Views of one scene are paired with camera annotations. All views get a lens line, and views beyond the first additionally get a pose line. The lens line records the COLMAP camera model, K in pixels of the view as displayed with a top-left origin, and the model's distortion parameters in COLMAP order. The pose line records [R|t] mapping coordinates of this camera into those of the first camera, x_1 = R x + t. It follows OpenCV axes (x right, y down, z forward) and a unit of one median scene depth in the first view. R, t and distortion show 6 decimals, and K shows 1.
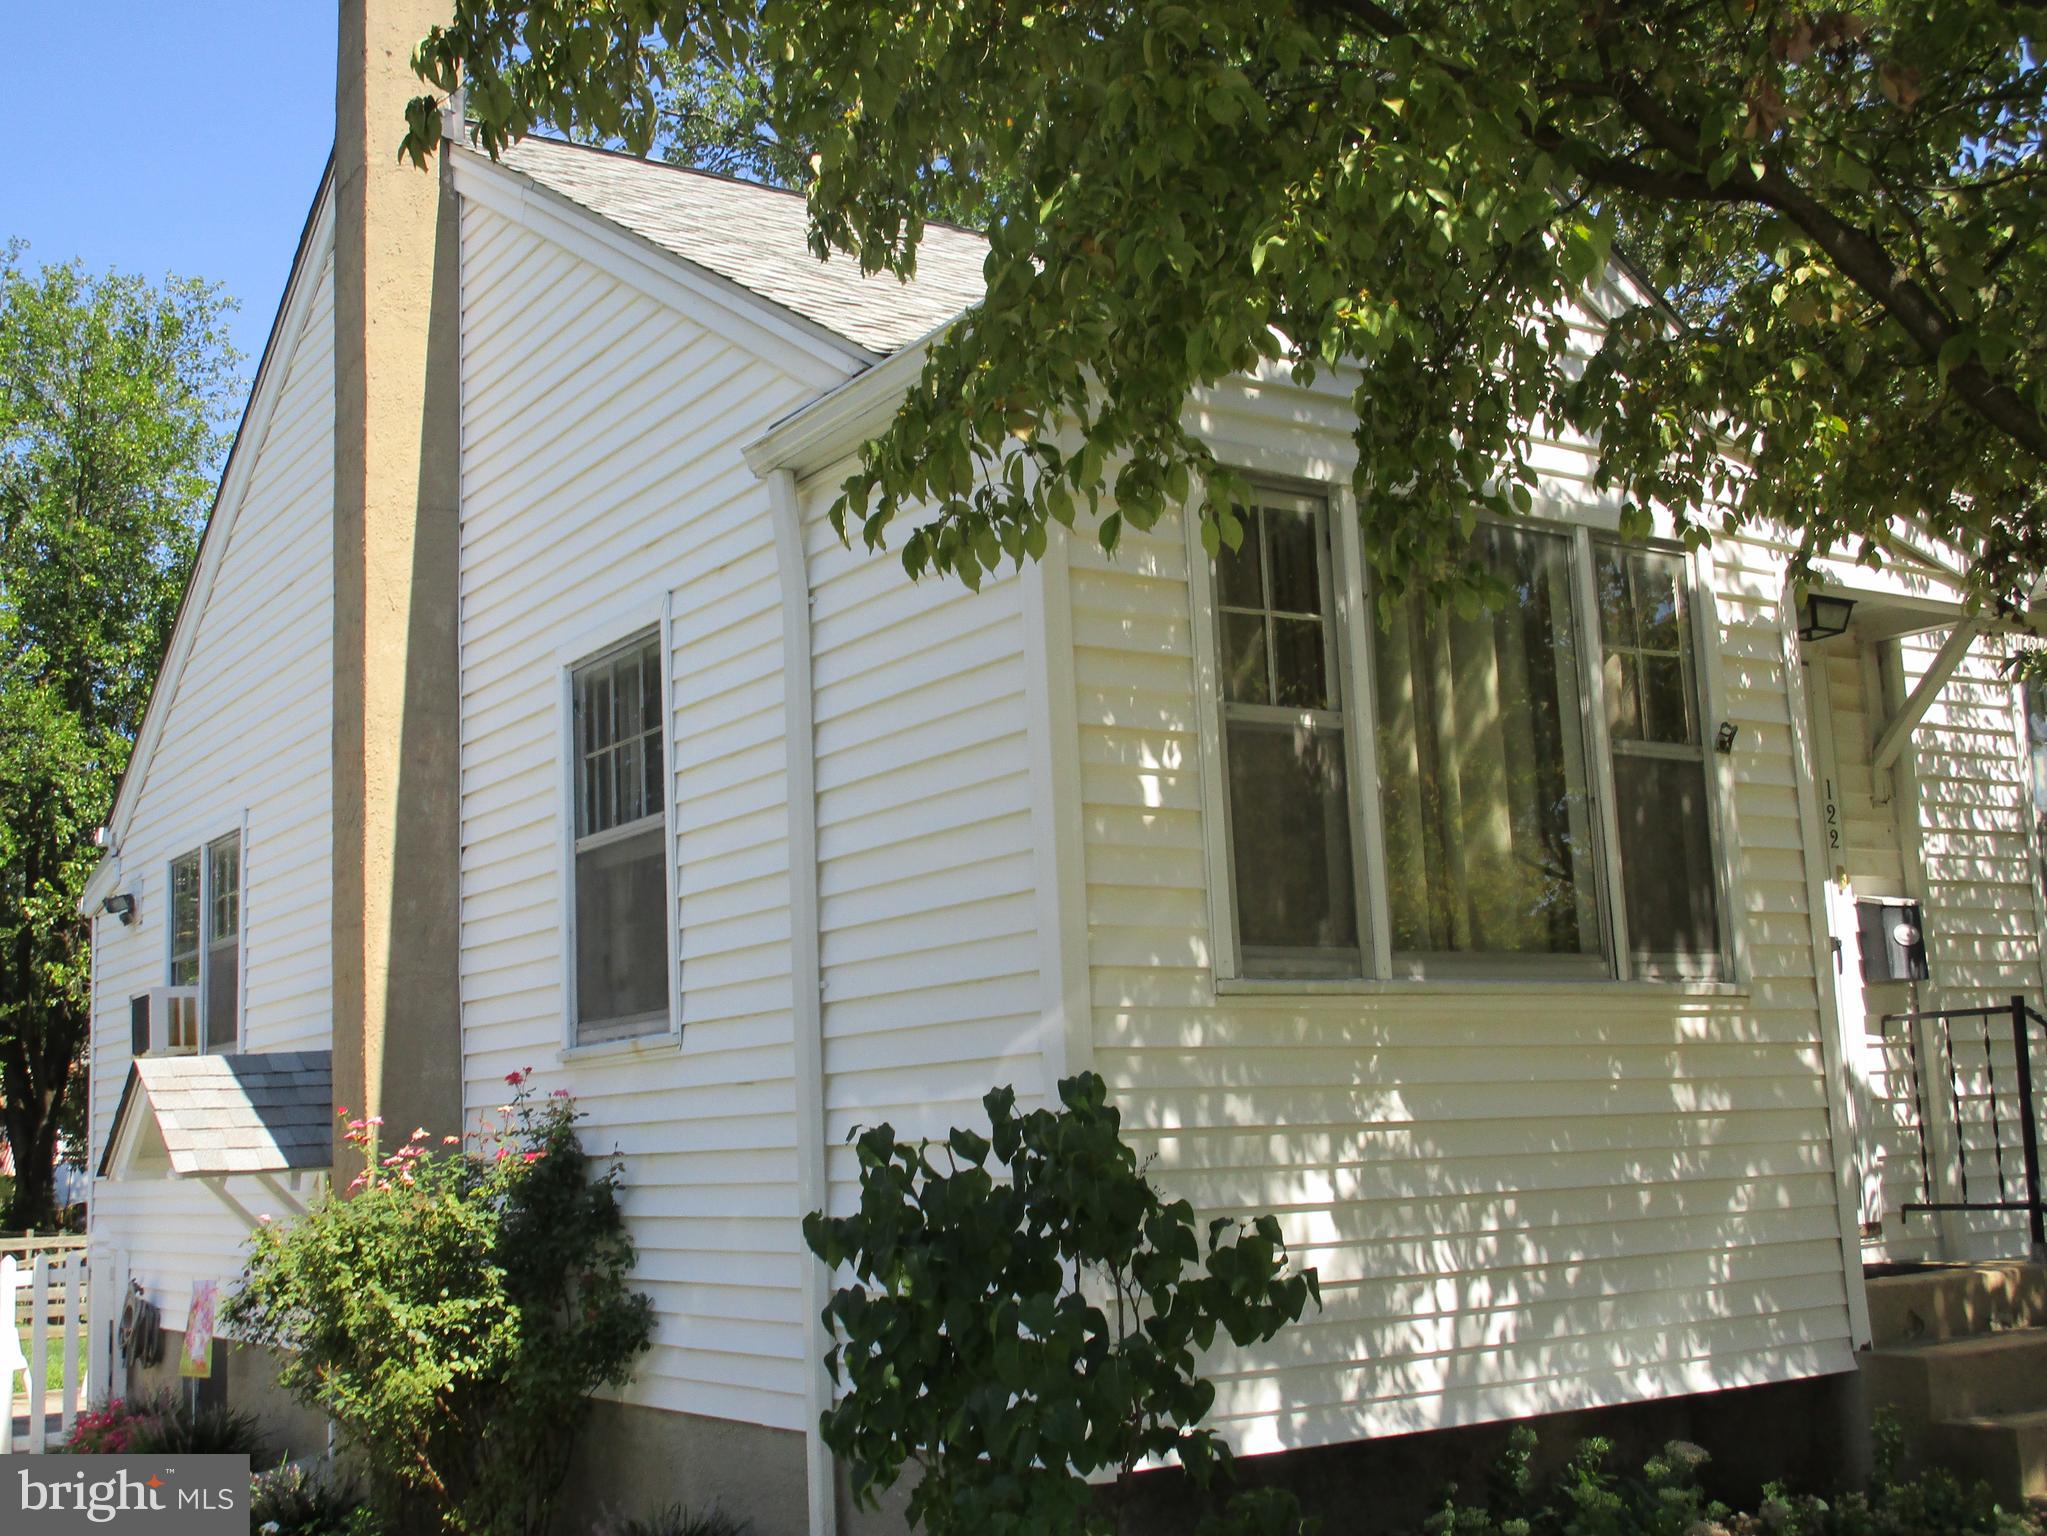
lens RADIAL K [[2344.5, 0, 1003.7], [0, 2344.5, 769.0], [0, 0, 1]] dist [-0.042767, 0.025122]
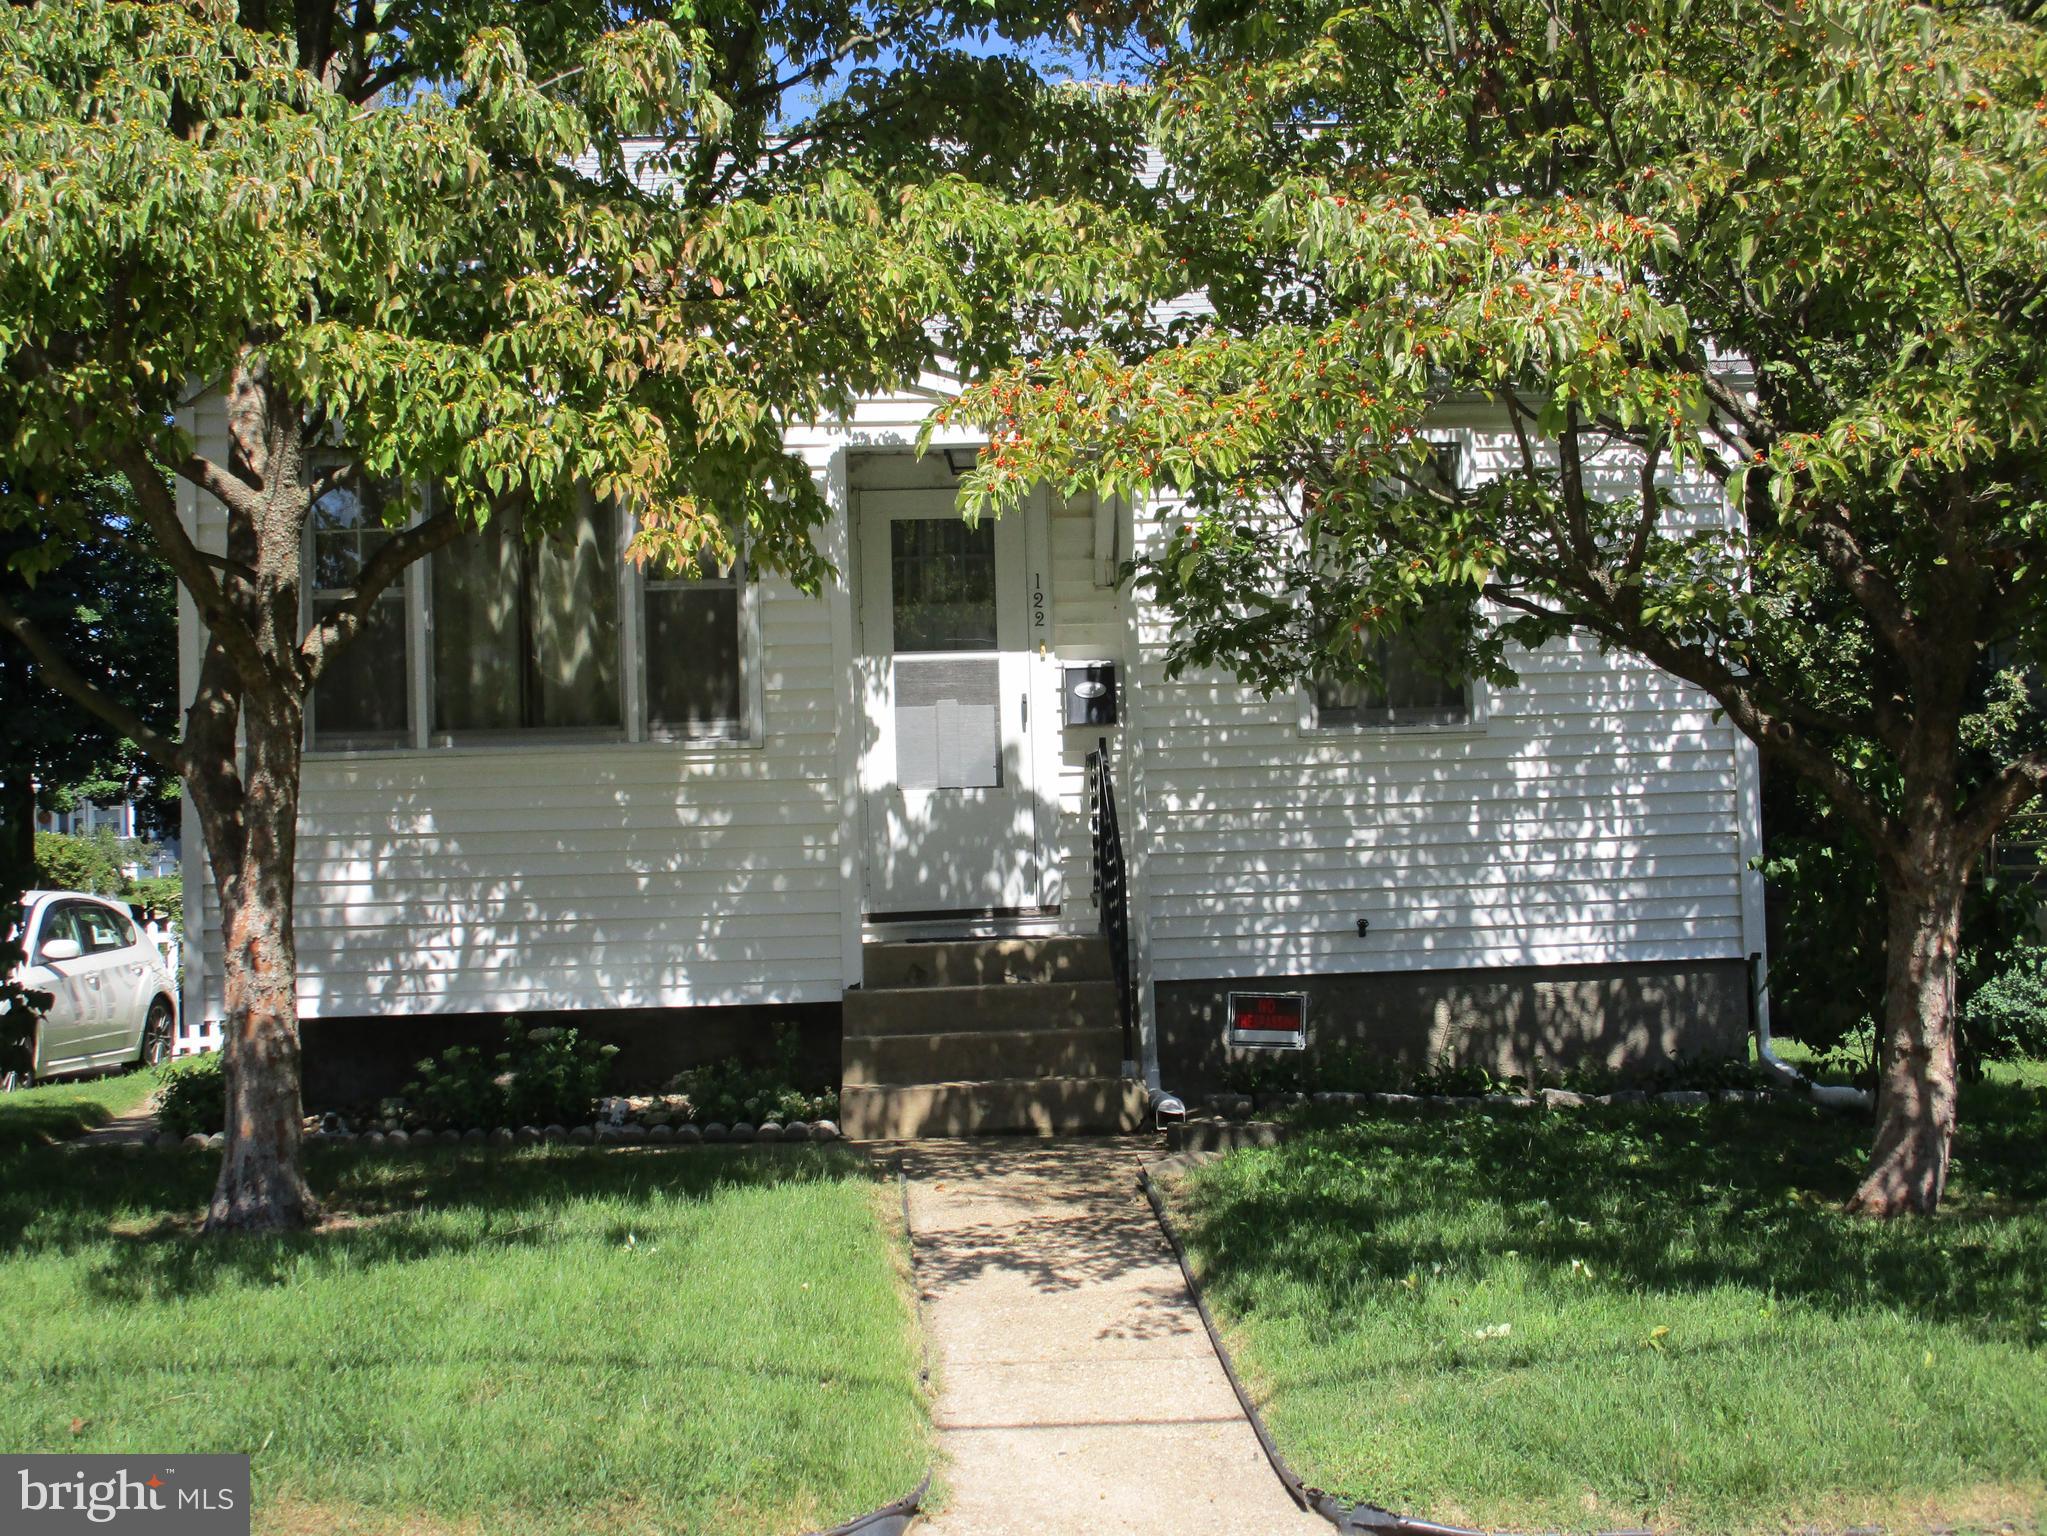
lens RADIAL K [[2344.5, 0, 1003.7], [0, 2344.5, 769.0], [0, 0, 1]] dist [-0.042767, 0.025122]
pose [[0.858618, -0.008983, -0.512537, 1.237356], [0.078589, 0.990333, 0.114297, -0.047447], [0.506556, -0.138417, 0.851024, -0.184091]]
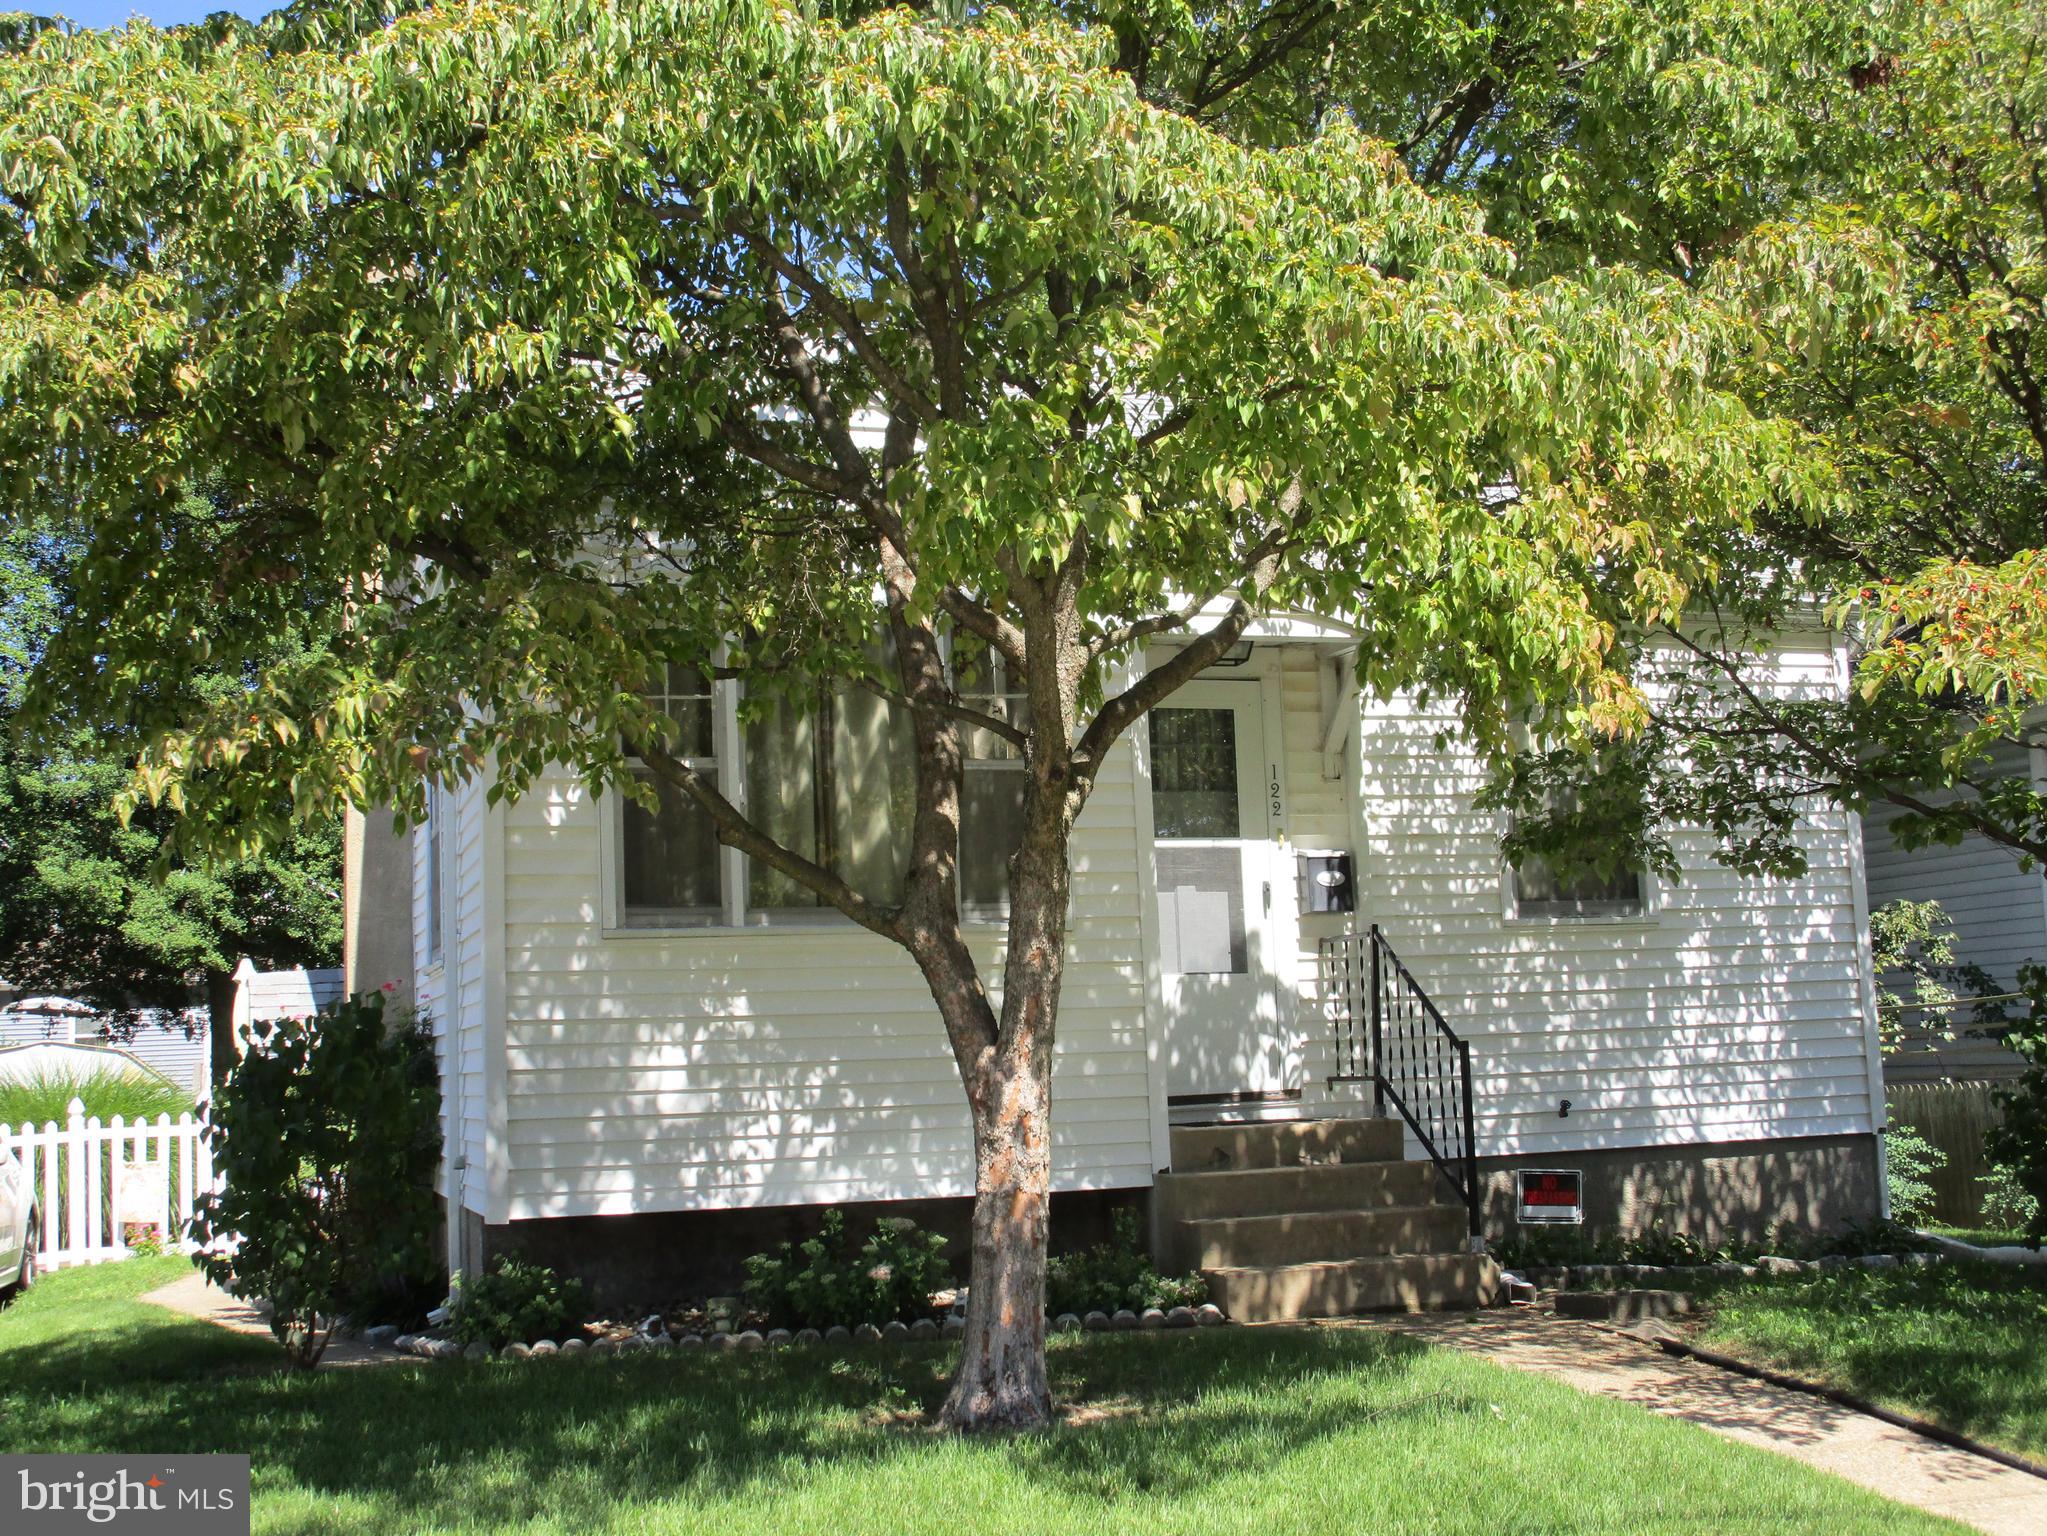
lens RADIAL K [[2344.5, 0, 1003.7], [0, 2344.5, 769.0], [0, 0, 1]] dist [-0.042767, 0.025122]
pose [[0.962462, -0.028410, -0.269924, 0.696125], [0.040839, 0.998343, 0.040540, -0.066549], [0.268325, -0.050041, 0.962028, -0.427895]]
